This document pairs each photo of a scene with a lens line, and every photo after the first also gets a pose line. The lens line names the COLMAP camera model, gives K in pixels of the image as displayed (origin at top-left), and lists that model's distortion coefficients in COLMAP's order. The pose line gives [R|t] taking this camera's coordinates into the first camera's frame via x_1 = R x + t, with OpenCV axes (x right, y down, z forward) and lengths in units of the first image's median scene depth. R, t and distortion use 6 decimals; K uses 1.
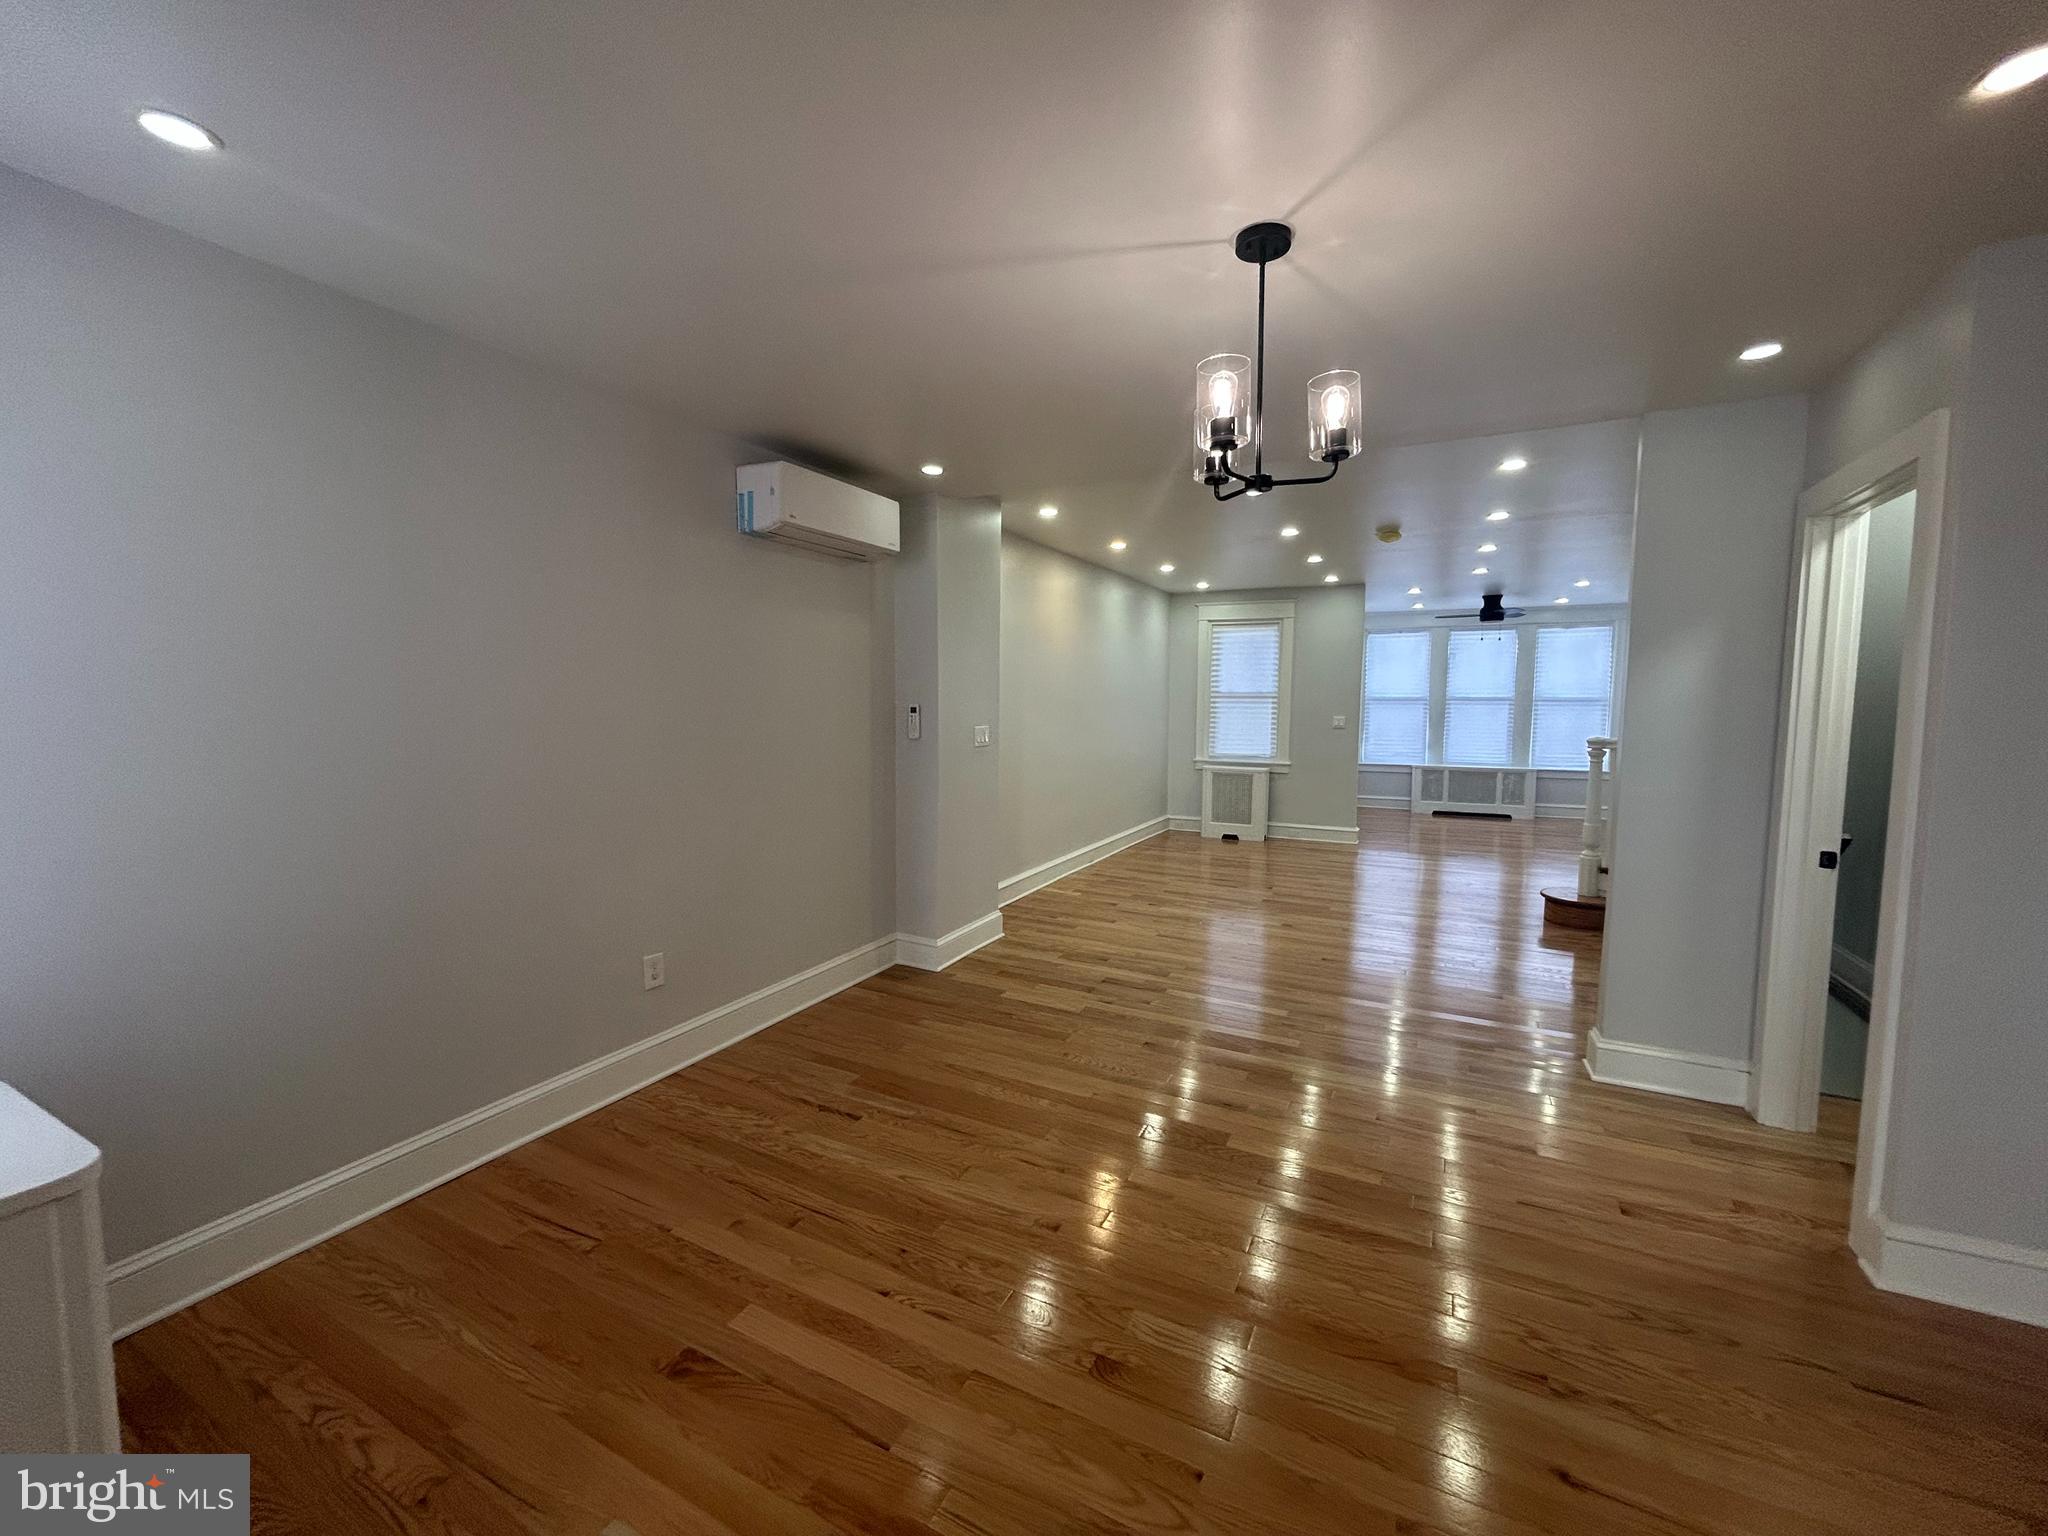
lens RADIAL K [[823.7, 0, 1024.0], [0, 823.7, 768.0], [0, 0, 1]] dist [0.000156, -0.000233]
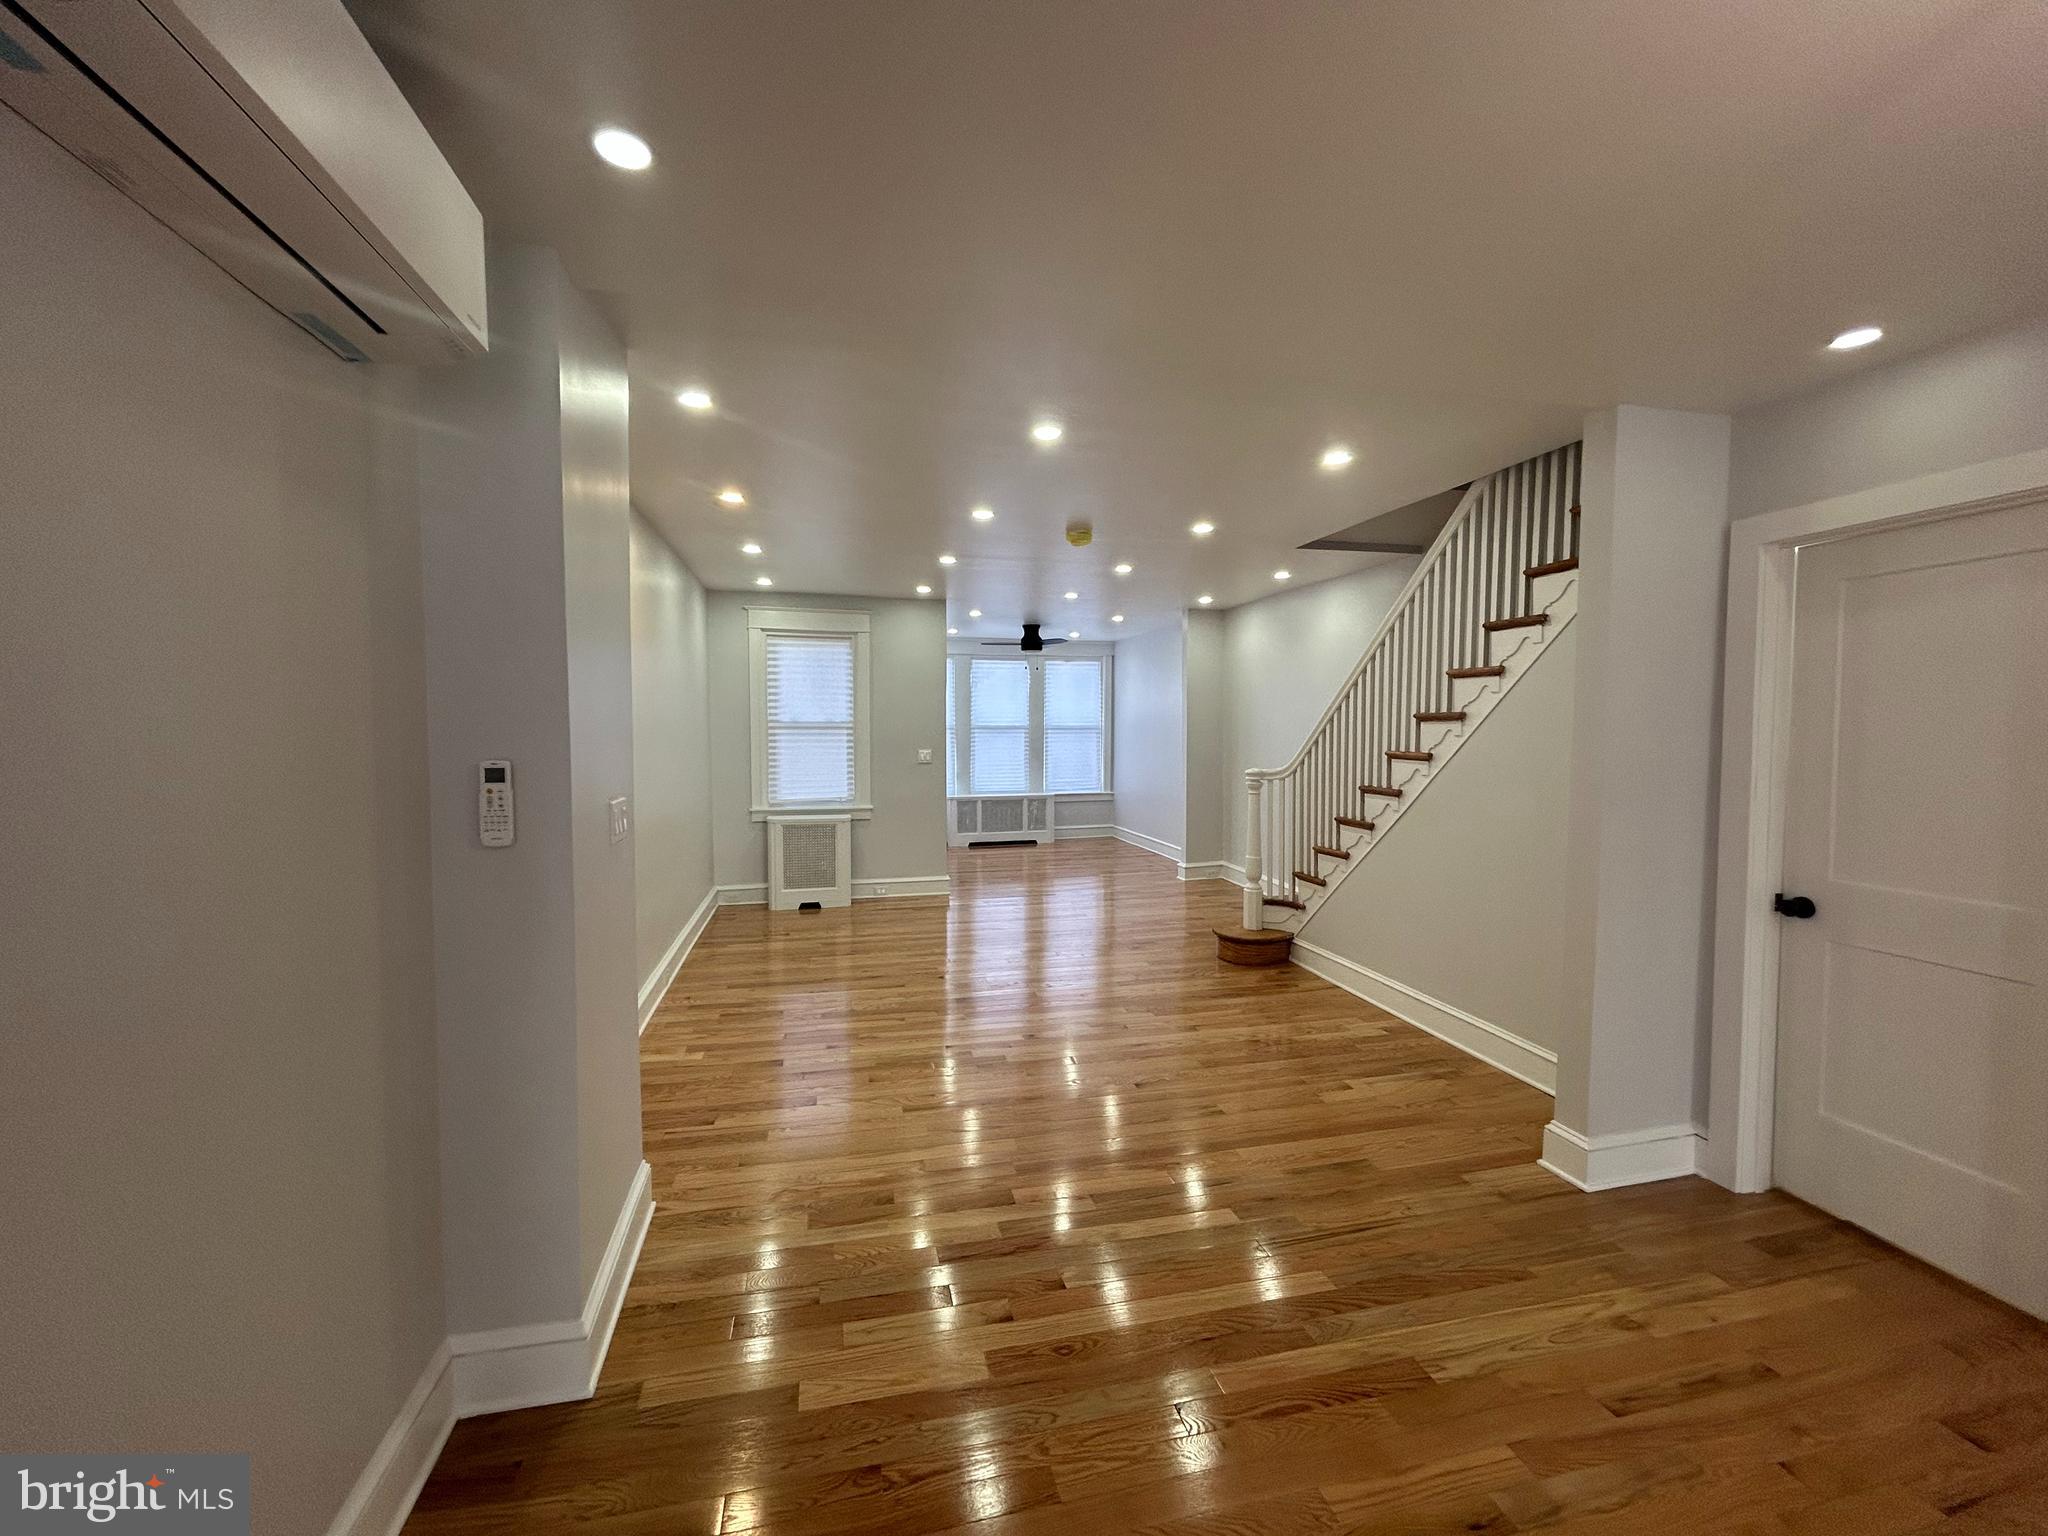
lens RADIAL K [[823.7, 0, 1024.0], [0, 823.7, 768.0], [0, 0, 1]] dist [0.000156, -0.000233]
pose [[0.761005, -0.037744, 0.647647, -0.097464], [0.058554, 0.998228, -0.010627, -0.026840], [-0.646098, 0.046009, 0.761867, 0.261798]]
